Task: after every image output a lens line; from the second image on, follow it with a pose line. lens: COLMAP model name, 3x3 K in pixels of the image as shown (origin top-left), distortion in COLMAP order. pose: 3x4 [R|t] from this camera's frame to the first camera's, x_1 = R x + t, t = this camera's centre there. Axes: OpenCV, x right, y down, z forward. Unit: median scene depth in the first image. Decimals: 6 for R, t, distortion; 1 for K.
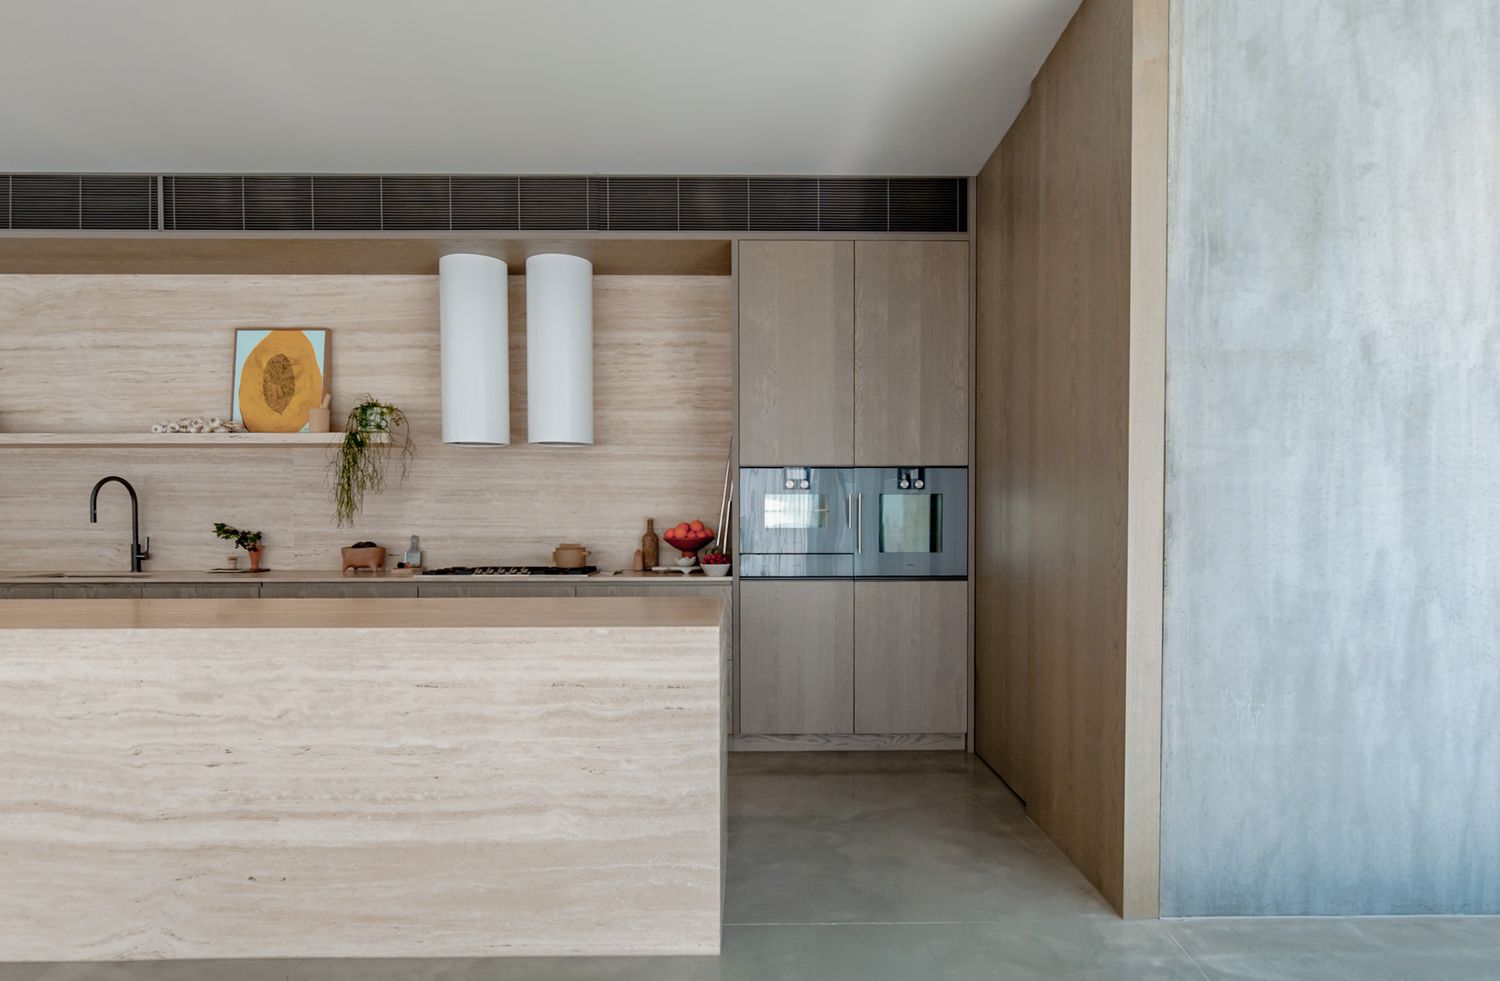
lens RADIAL K [[831.7, 0, 753.5], [0, 831.7, 542.7], [0, 0, 1]] dist [0.001264, 0.000248]
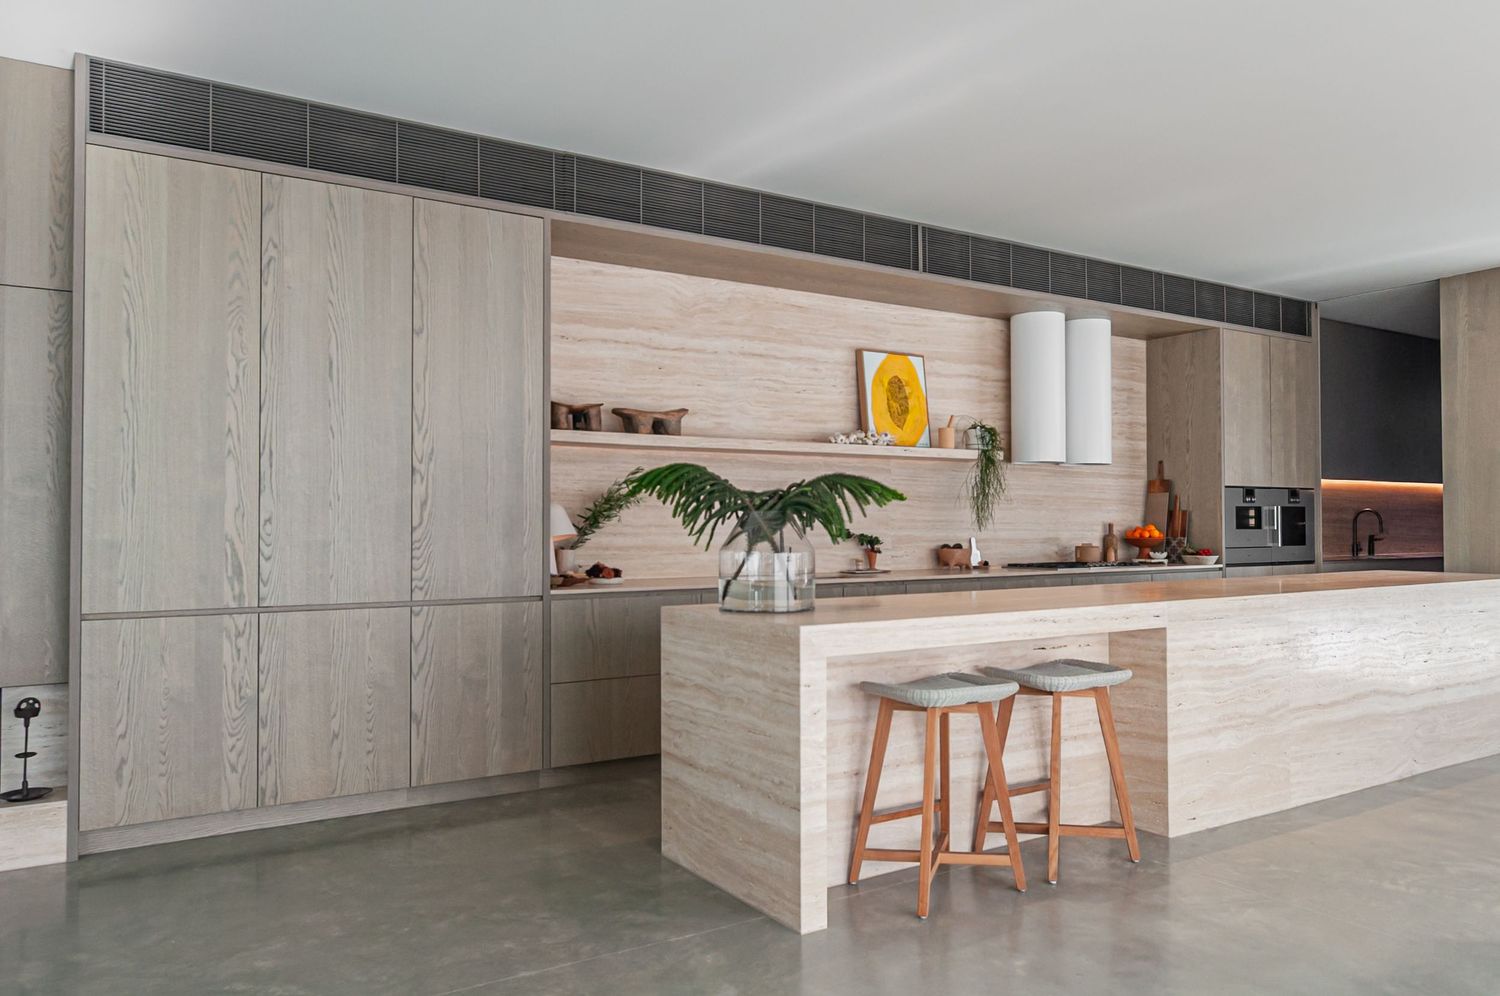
lens RADIAL K [[1039.3, 0, 746.5], [0, 1039.3, 505.2], [0, 0, 1]] dist [0.003221, 0.000681]
pose [[0.850016, 0.008689, 0.526685, -1.446582], [0.016483, 0.998936, -0.043081, 0.003265], [-0.526498, 0.045301, 0.848968, -0.066441]]
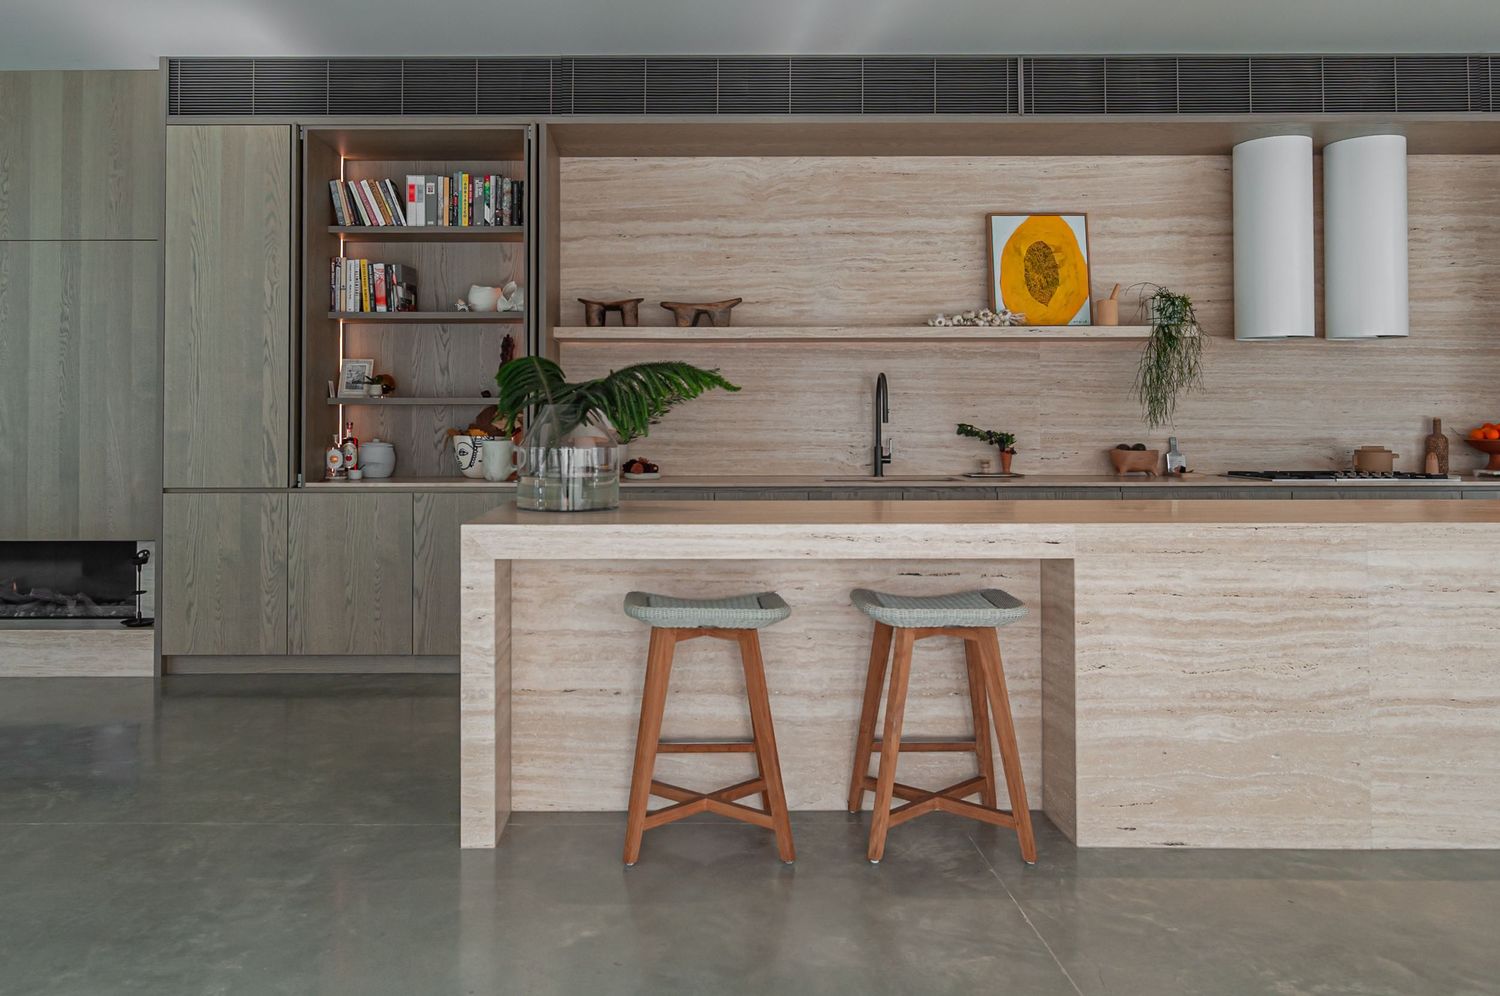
lens RADIAL K [[1035.7, 0, 675.1], [0, 1035.7, 407.9], [0, 0, 1]] dist [0.002252, 0.000842]
pose [[0.999951, -0.000405, -0.009845, -0.948625], [-0.000018, 0.999076, -0.042984, 0.008405], [0.009854, 0.042982, 0.999027, -0.145432]]
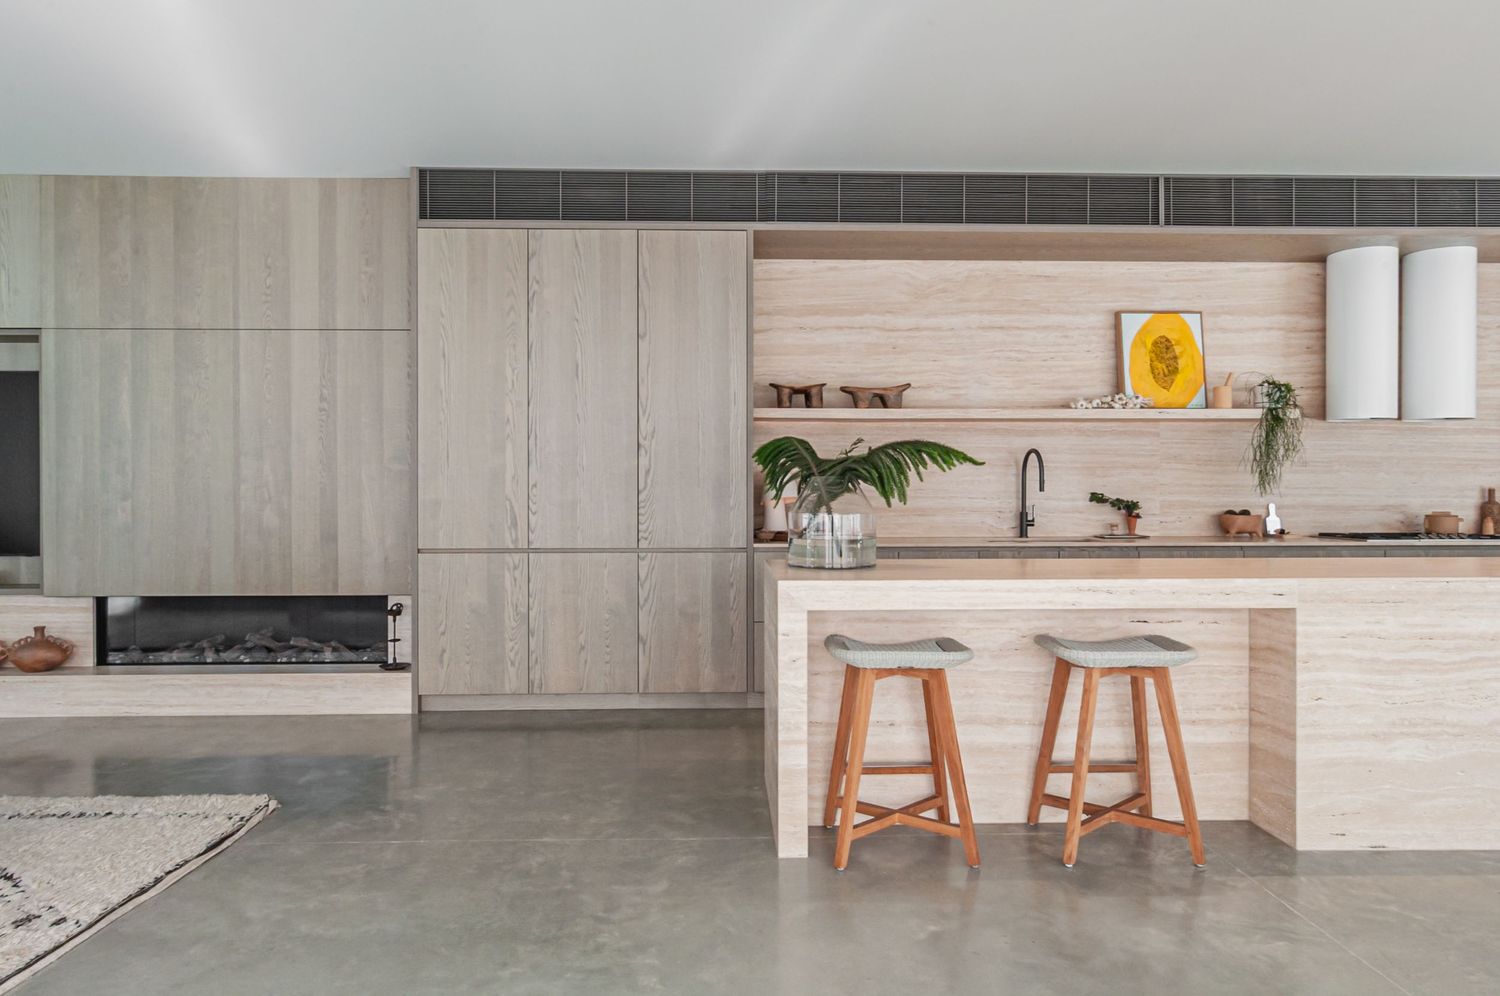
lens RADIAL K [[901.9, 0, 750.0], [0, 901.9, 498.0], [0, 0, 1]] dist [0.002460, 0.003210]
pose [[0.999707, -0.000134, 0.024222, -1.113909], [0.000612, 0.999805, -0.019749, 0.006601], [-0.024215, 0.019758, 0.999511, -0.149060]]
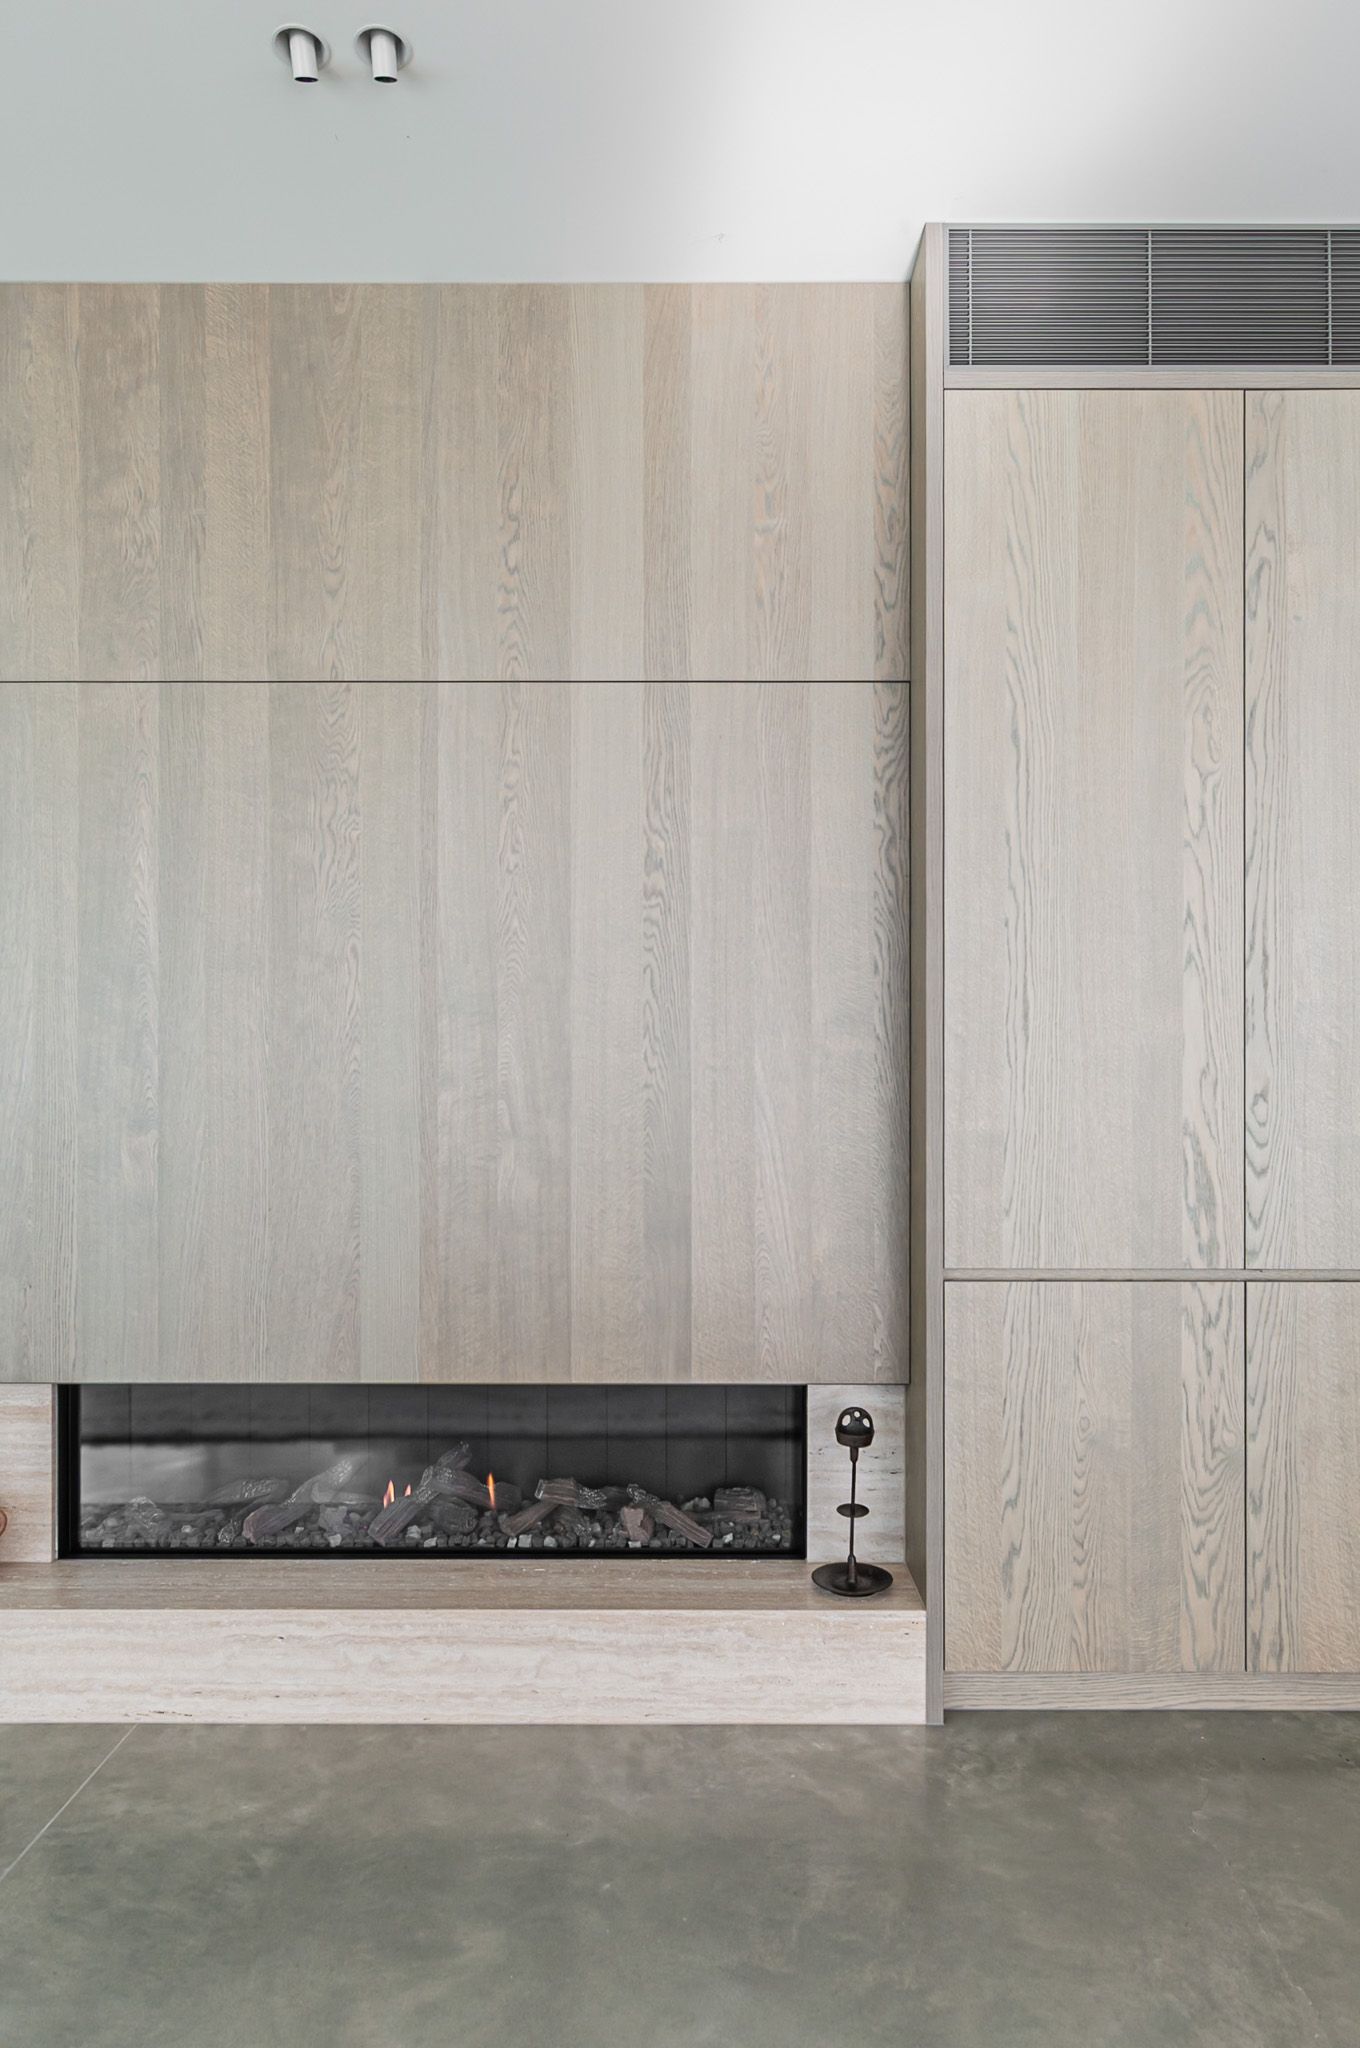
lens RADIAL K [[1256.8, 0, 690.4], [0, 1256.8, 1080.7], [0, 0, 1]] dist [0.002648, 0.002070]
pose [[0.999950, 0.001977, -0.009842, -1.556809], [-0.002266, 0.999564, -0.029447, -0.017806], [0.009779, 0.029467, 0.999518, 0.353265]]
